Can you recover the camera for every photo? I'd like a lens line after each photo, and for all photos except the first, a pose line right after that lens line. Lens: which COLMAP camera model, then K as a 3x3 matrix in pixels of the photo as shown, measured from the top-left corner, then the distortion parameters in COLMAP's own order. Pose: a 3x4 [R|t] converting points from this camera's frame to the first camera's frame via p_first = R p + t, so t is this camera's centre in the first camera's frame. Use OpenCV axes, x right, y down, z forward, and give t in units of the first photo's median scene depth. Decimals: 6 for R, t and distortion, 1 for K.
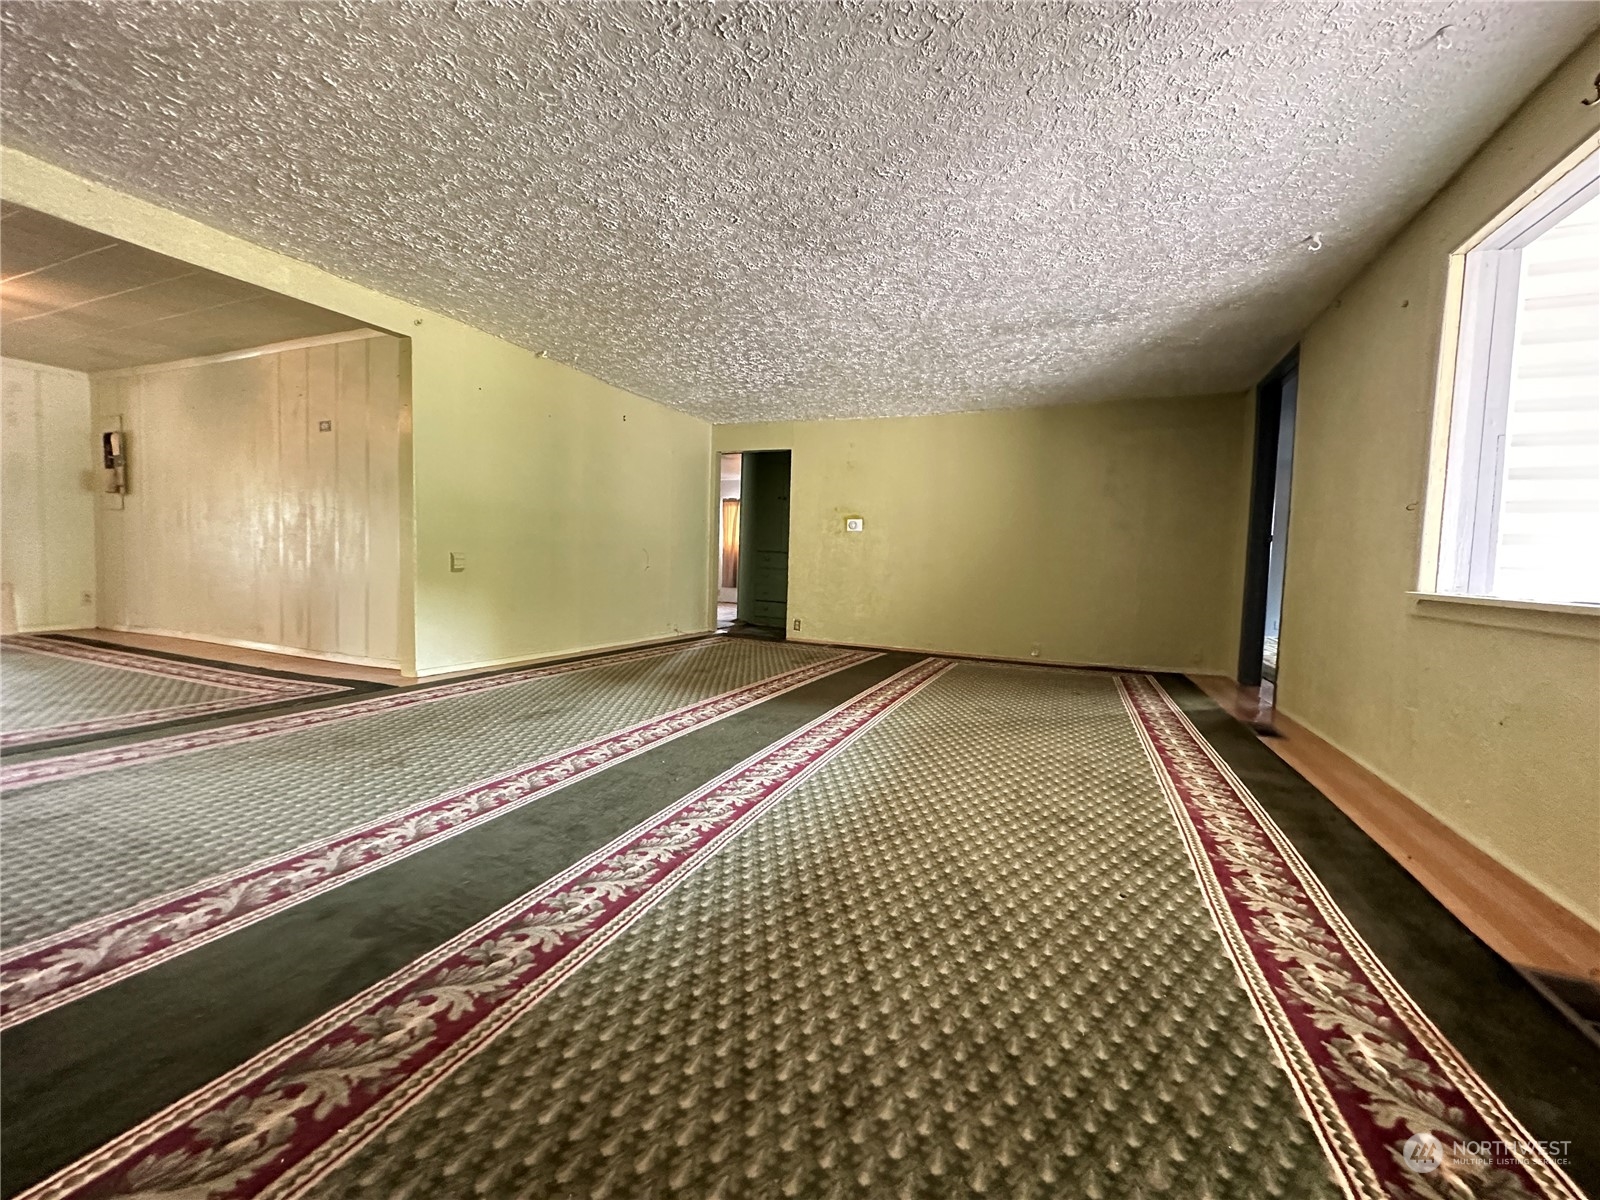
lens RADIAL K [[644.9, 0, 794.9], [0, 644.9, 596.2], [0, 0, 1]] dist [0.001356, 0.000256]
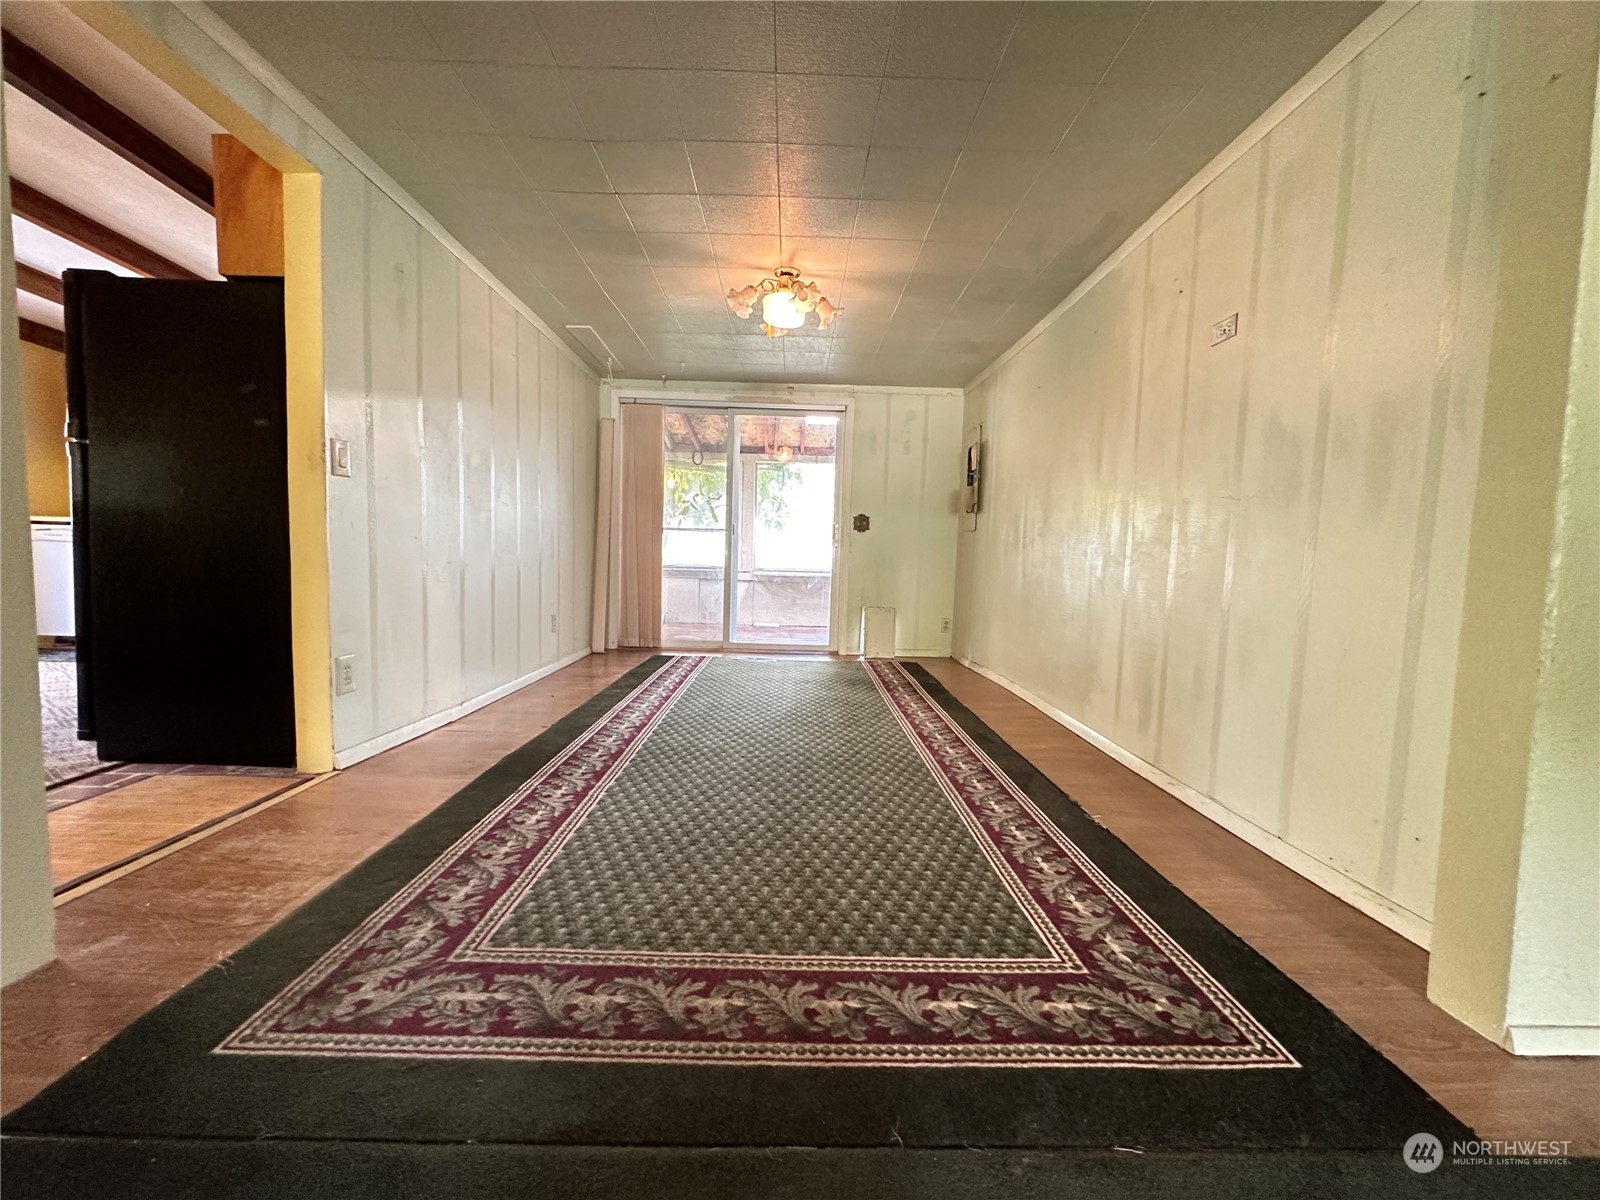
lens RADIAL K [[644.9, 0, 795.8], [0, 644.9, 601.8], [0, 0, 1]] dist [0.001356, 0.000256]
pose [[0.411867, 0.045355, -0.910115, -0.376691], [-0.066699, 0.997582, 0.019530, -0.042645], [0.908800, 0.052660, 0.413896, 0.474353]]
